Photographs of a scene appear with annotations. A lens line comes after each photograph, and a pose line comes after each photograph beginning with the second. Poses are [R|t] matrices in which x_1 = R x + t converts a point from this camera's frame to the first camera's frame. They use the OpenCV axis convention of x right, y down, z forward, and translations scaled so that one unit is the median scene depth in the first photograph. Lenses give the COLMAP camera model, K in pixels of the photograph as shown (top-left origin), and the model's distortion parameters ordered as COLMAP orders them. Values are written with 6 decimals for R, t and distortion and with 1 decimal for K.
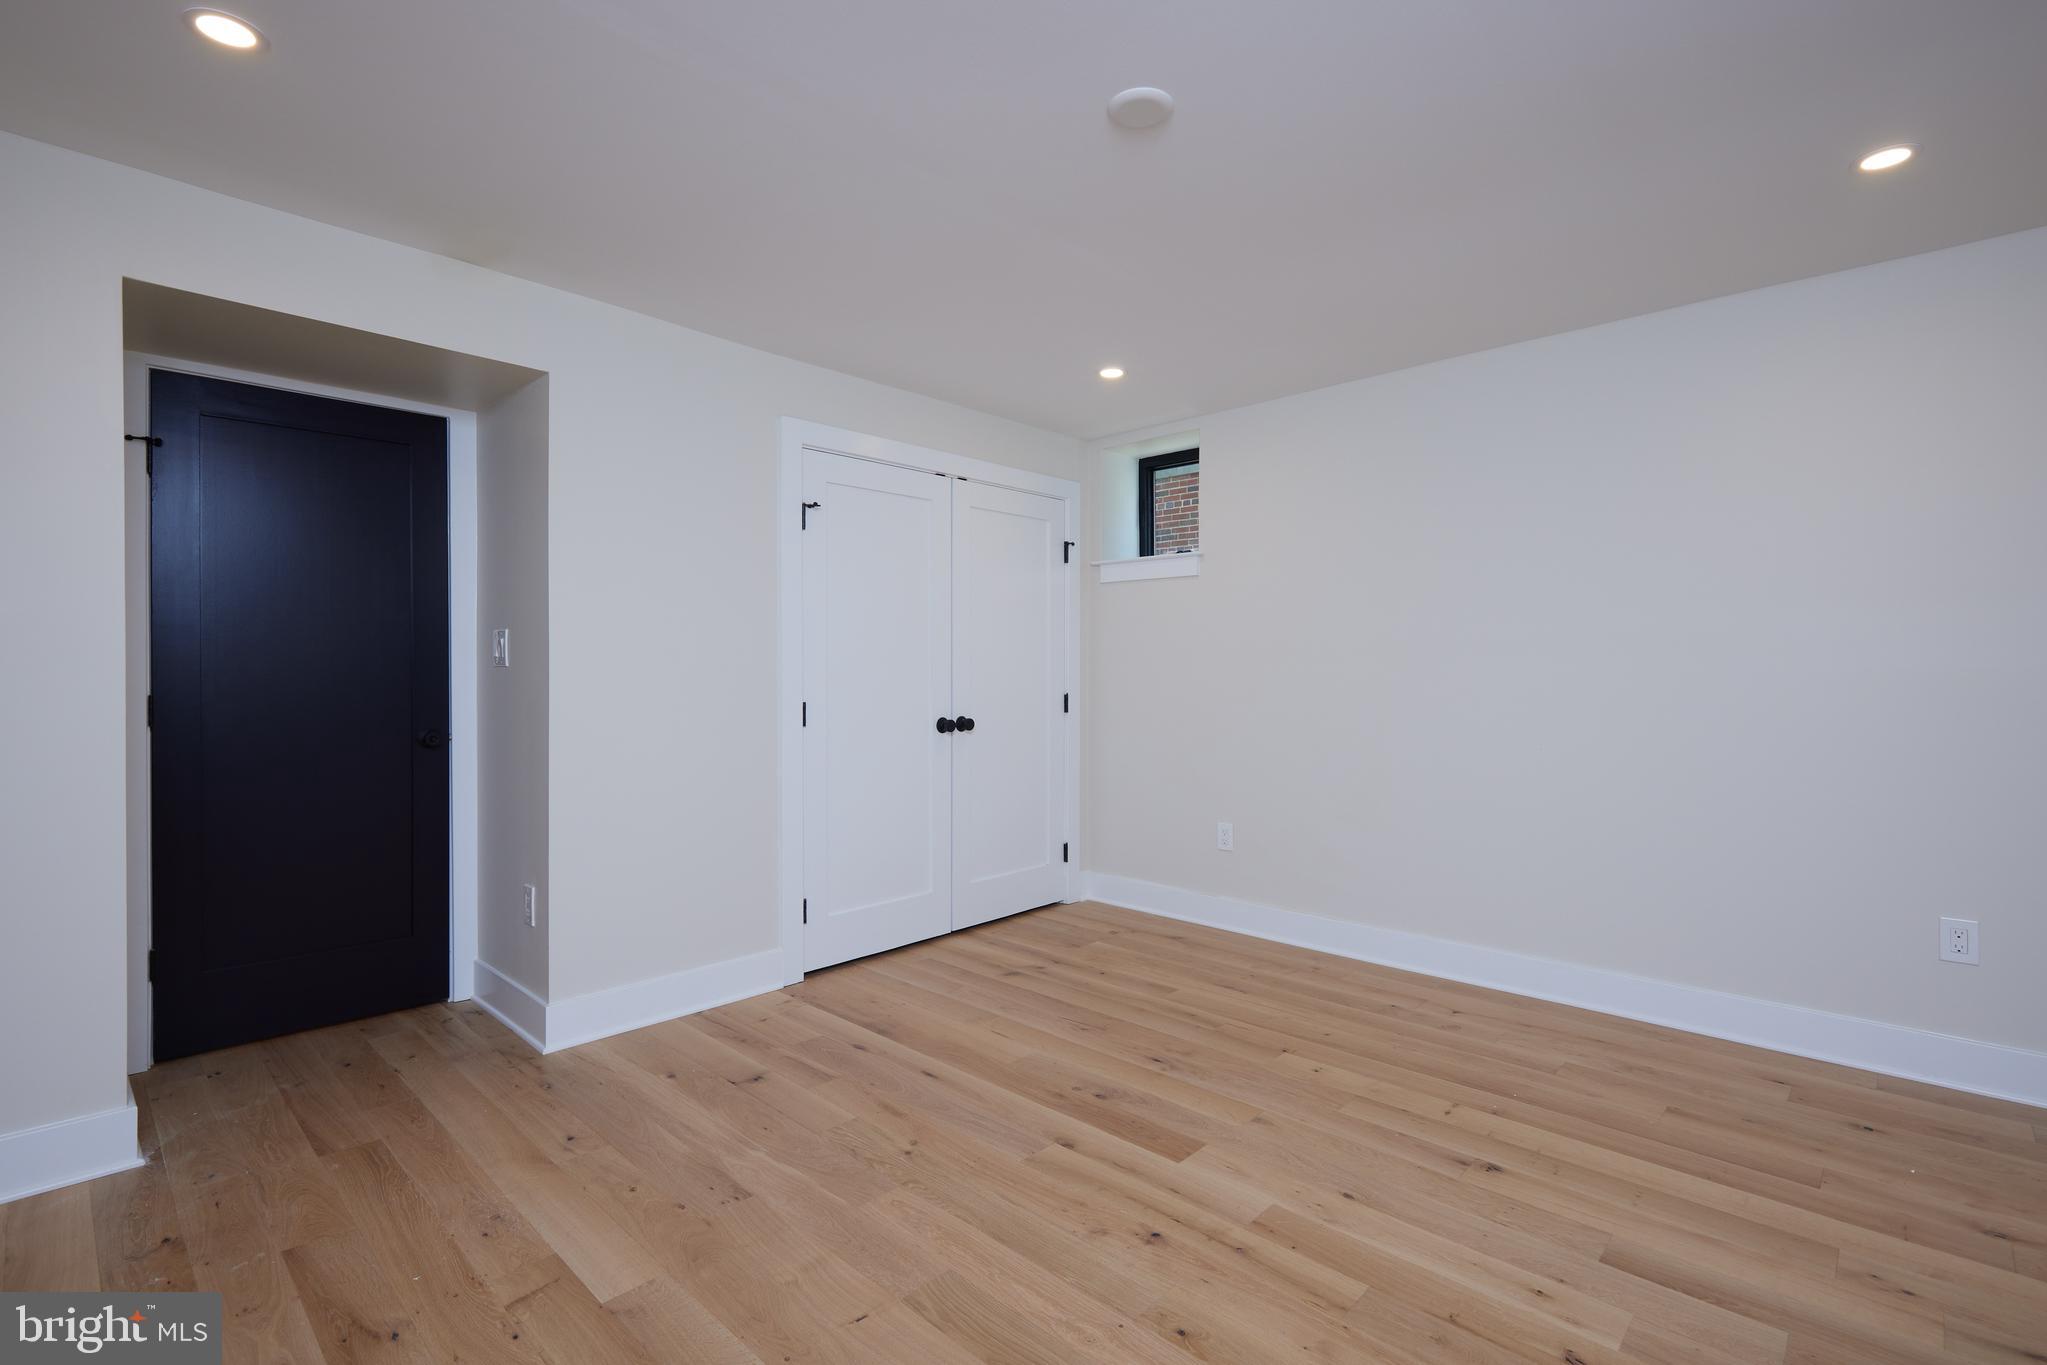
lens RADIAL K [[932.6, 0, 1034.3], [0, 932.6, 682.5], [0, 0, 1]] dist [0.002471, -0.000027]
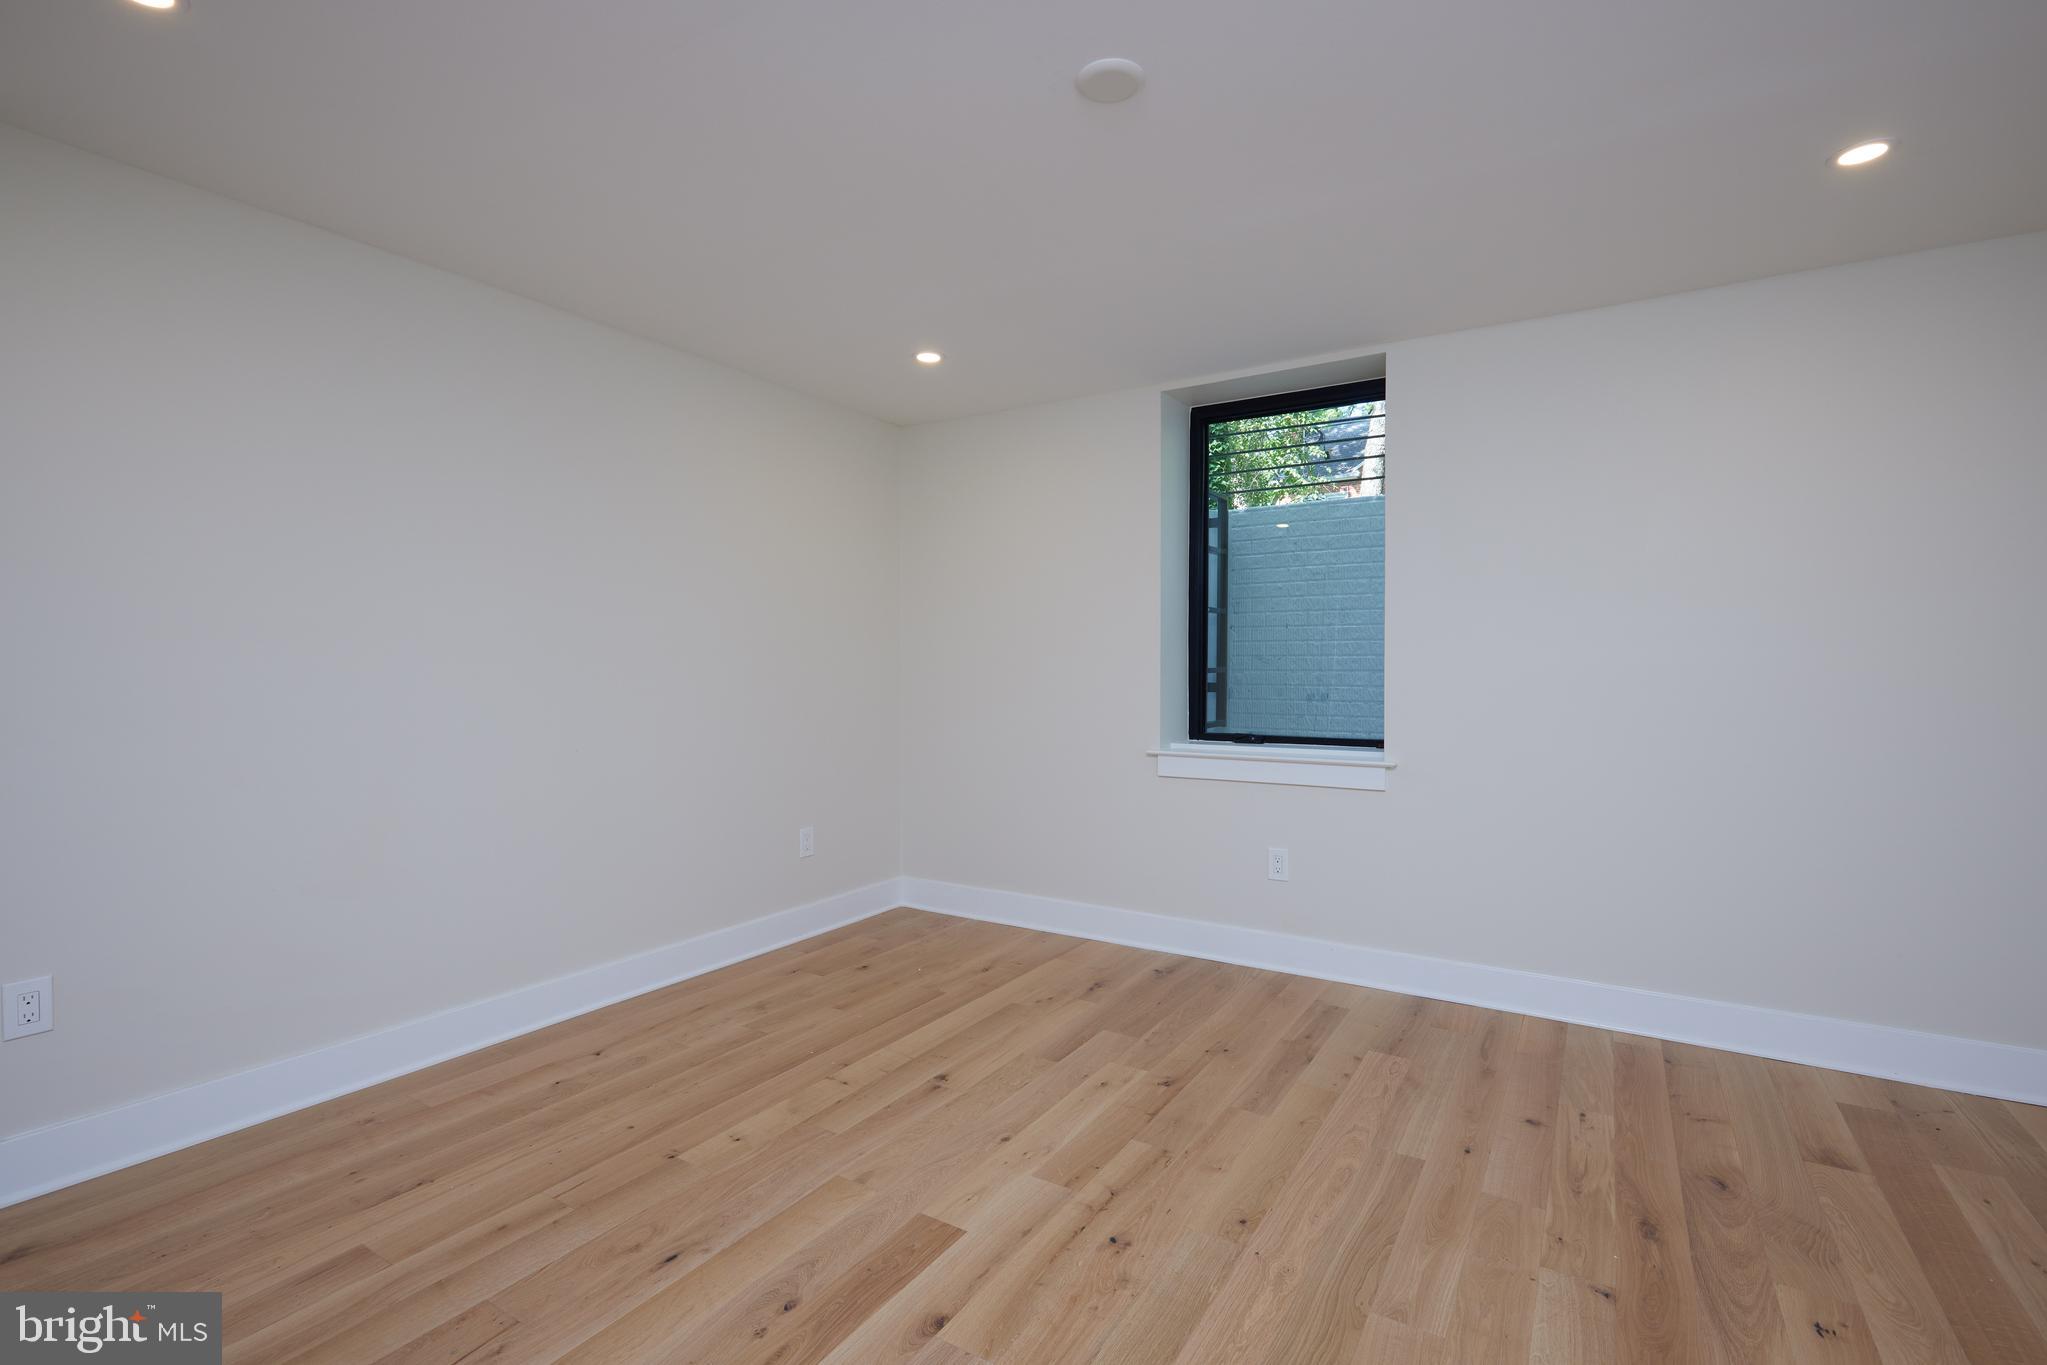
lens RADIAL K [[932.6, 0, 1035.0], [0, 932.6, 671.8], [0, 0, 1]] dist [0.002471, -0.000027]
pose [[-0.198716, -0.002202, 0.980055, -0.637158], [0.008670, 0.999954, 0.004004, -0.009152], [-0.980019, 0.009293, -0.198688, 0.992364]]
